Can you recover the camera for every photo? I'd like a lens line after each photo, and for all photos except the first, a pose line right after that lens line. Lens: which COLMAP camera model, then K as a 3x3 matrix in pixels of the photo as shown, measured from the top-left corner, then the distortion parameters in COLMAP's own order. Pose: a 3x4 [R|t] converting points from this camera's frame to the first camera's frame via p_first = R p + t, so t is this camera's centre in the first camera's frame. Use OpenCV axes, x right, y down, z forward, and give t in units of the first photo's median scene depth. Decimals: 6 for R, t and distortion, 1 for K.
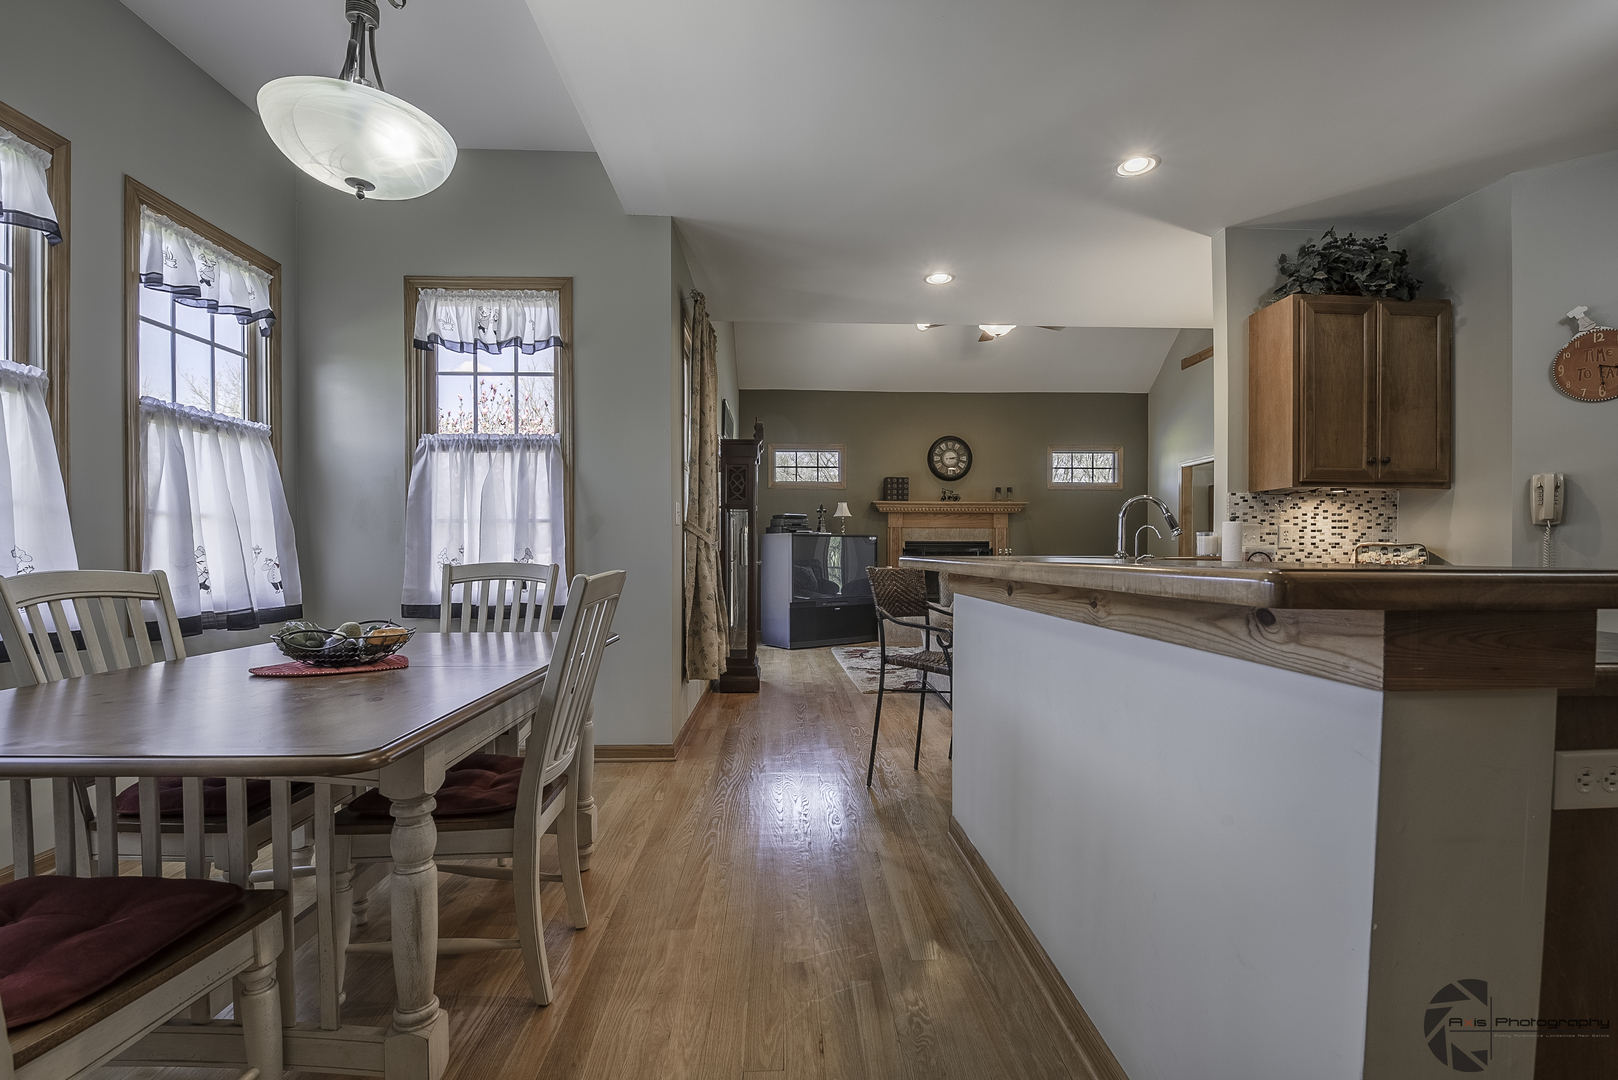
lens RADIAL K [[705.2, 0, 824.0], [0, 705.2, 560.4], [0, 0, 1]] dist [-0.014184, -0.004494]
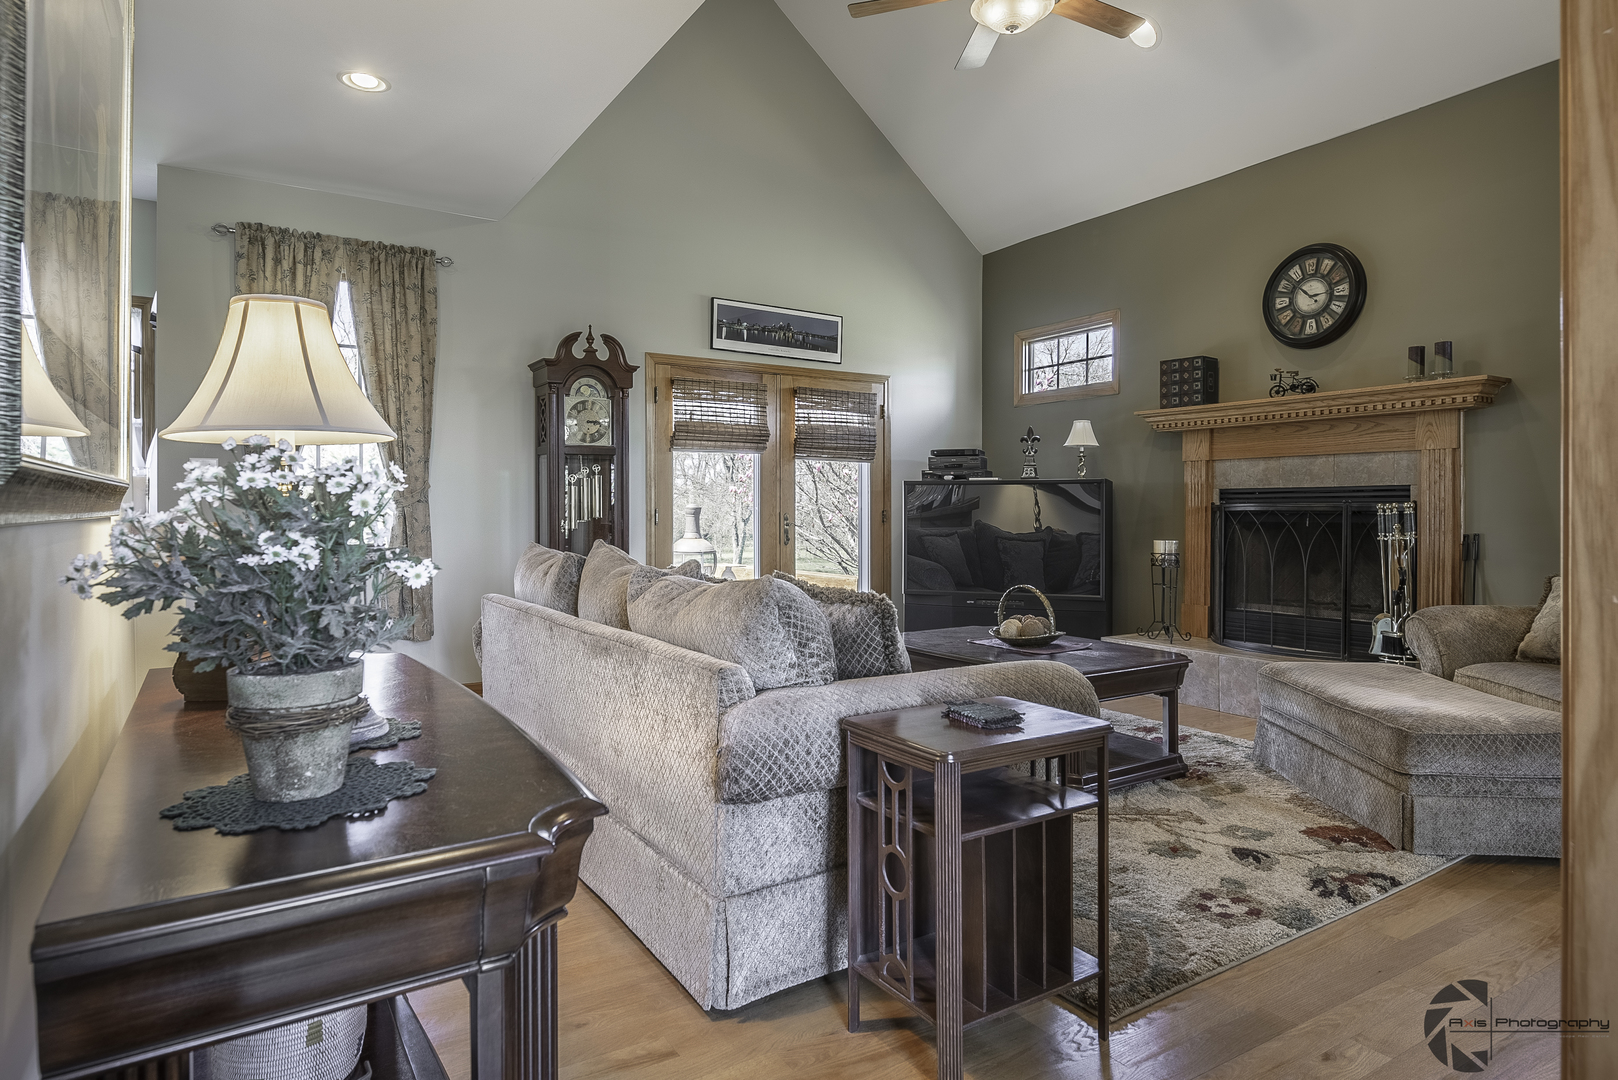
lens RADIAL K [[934.8, 0, 814.8], [0, 934.8, 510.0], [0, 0, 1]] dist [0.004573, 0.001239]
pose [[0.498444, -0.001381, -0.866921, 1.446944], [-0.013320, 0.999868, -0.009251, -0.010339], [0.866820, 0.016159, 0.498360, 1.234692]]
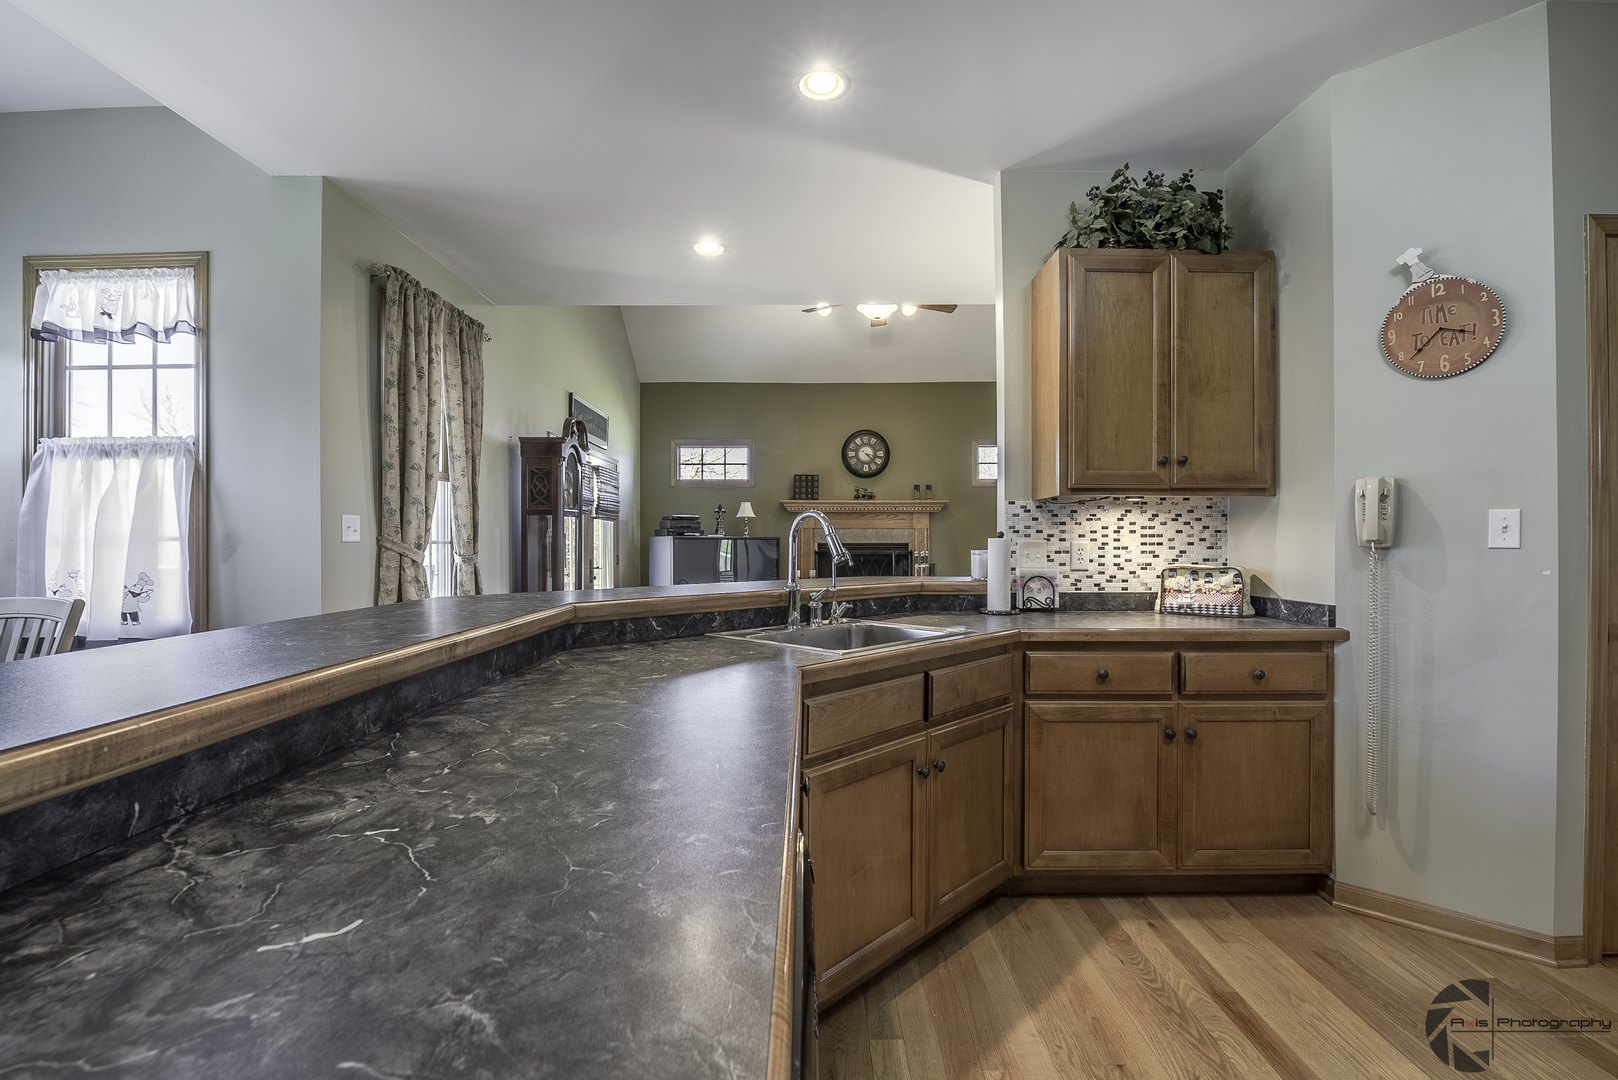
lens RADIAL K [[705.2, 0, 810.8], [0, 705.2, 545.9], [0, 0, 1]] dist [-0.014184, -0.004494]
pose [[0.999160, -0.001228, -0.040950, 0.397288], [0.000802, 0.999945, -0.010424, -0.038047], [0.040960, 0.010383, 0.999107, 0.194472]]
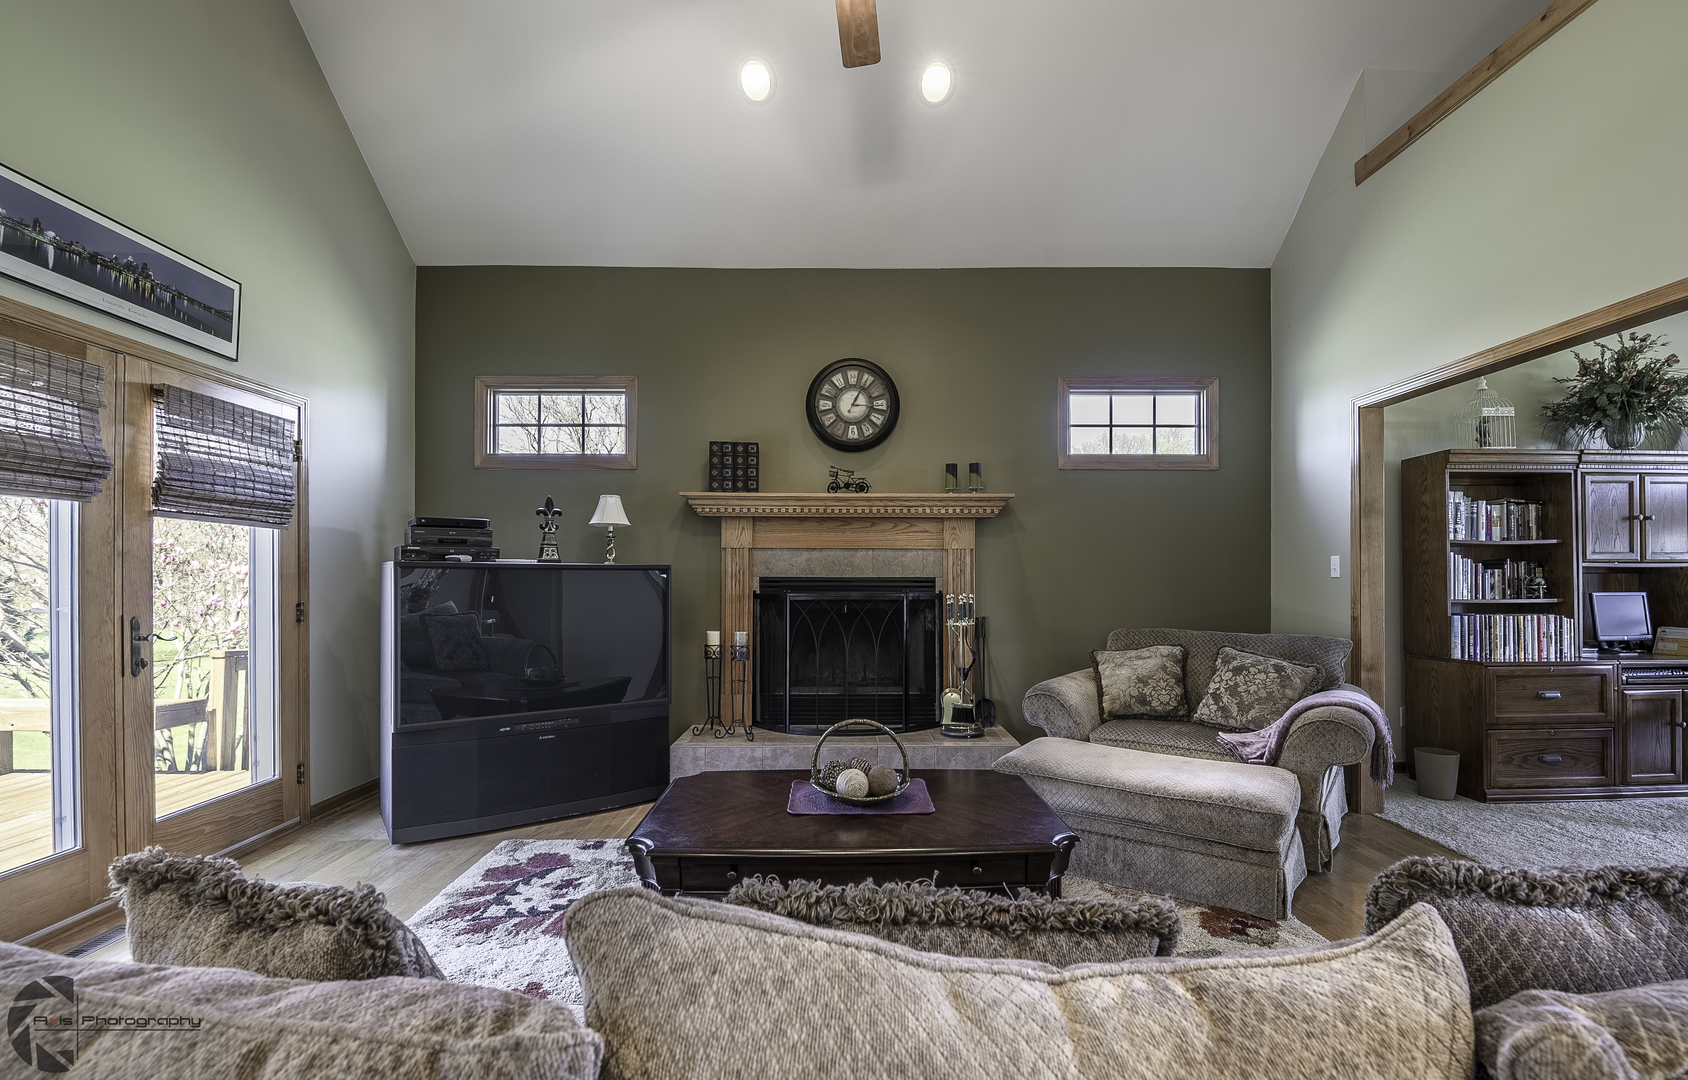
lens RADIAL K [[745.0, 0, 855.1], [0, 745.0, 575.0], [0, 0, 1]] dist [-0.011115, -0.003563]
pose [[0.999586, 0.000493, -0.028772, 0.536400], [-0.001055, 0.999809, -0.019506, -0.052335], [0.028757, 0.019528, 0.999396, 1.362617]]
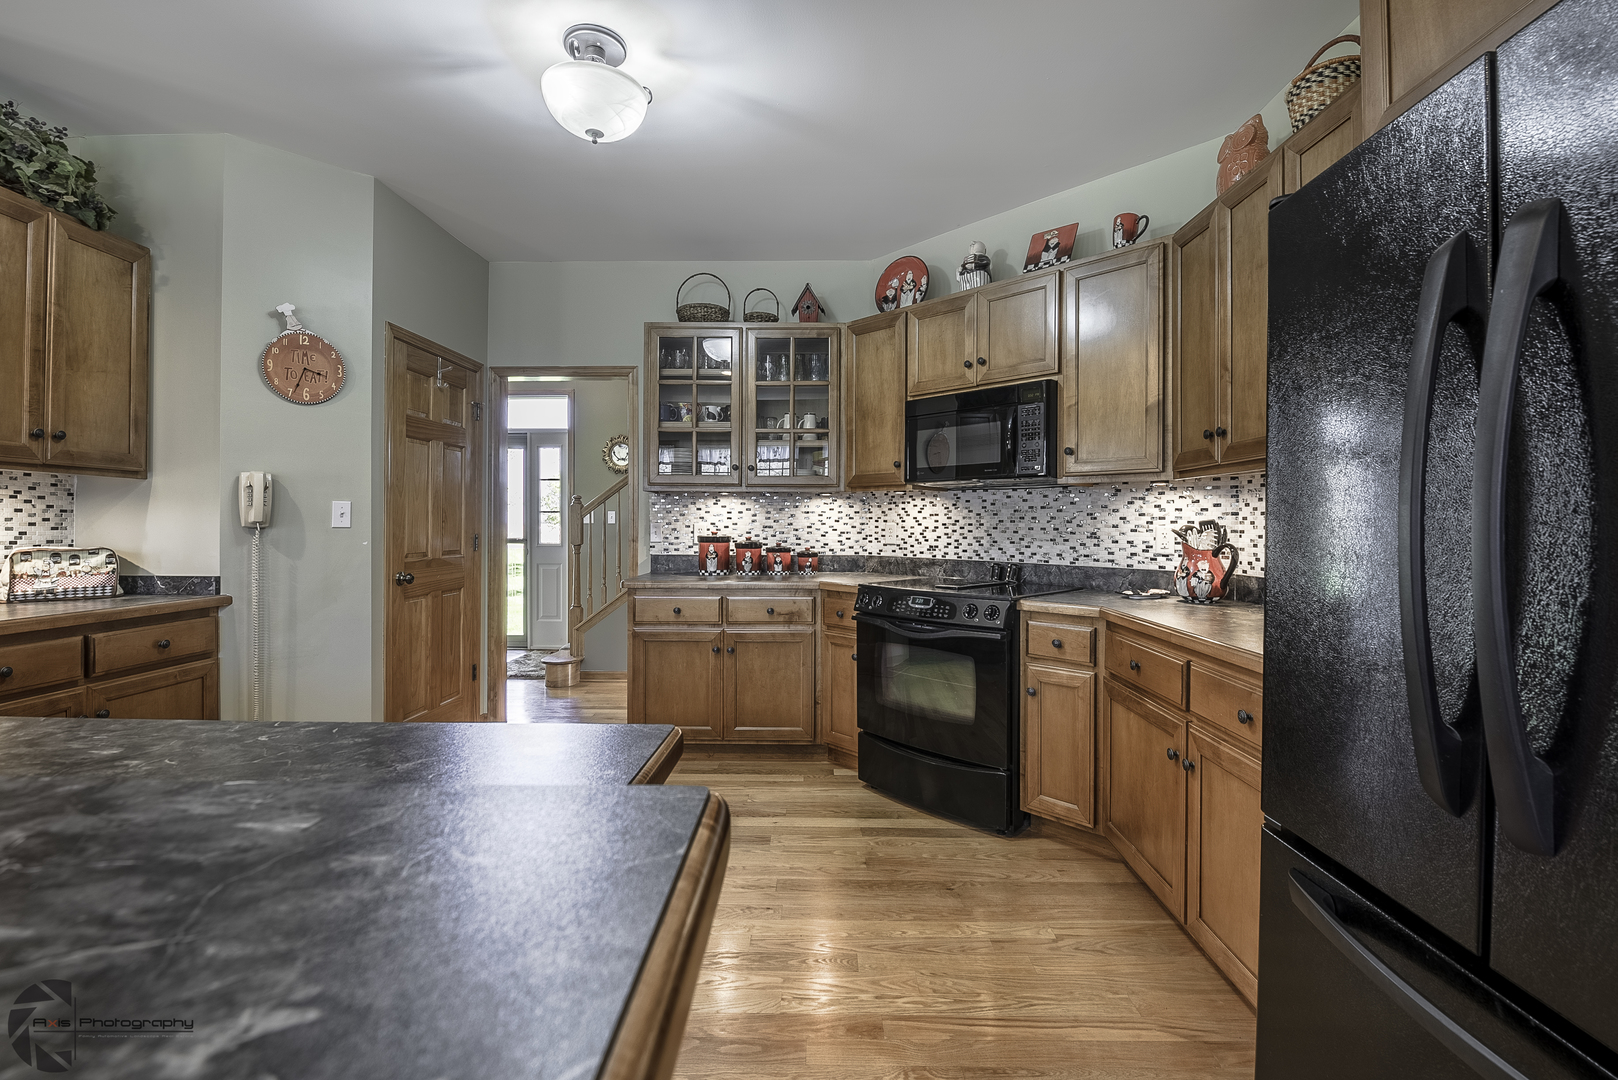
lens RADIAL K [[705.2, 0, 809.7], [0, 705.2, 522.5], [0, 0, 1]] dist [-0.014184, -0.004494]
pose [[0.055277, 0.003405, 0.998465, 0.125212], [0.012355, 0.999915, -0.004094, -0.037323], [-0.998395, 0.012563, 0.055230, 0.169110]]
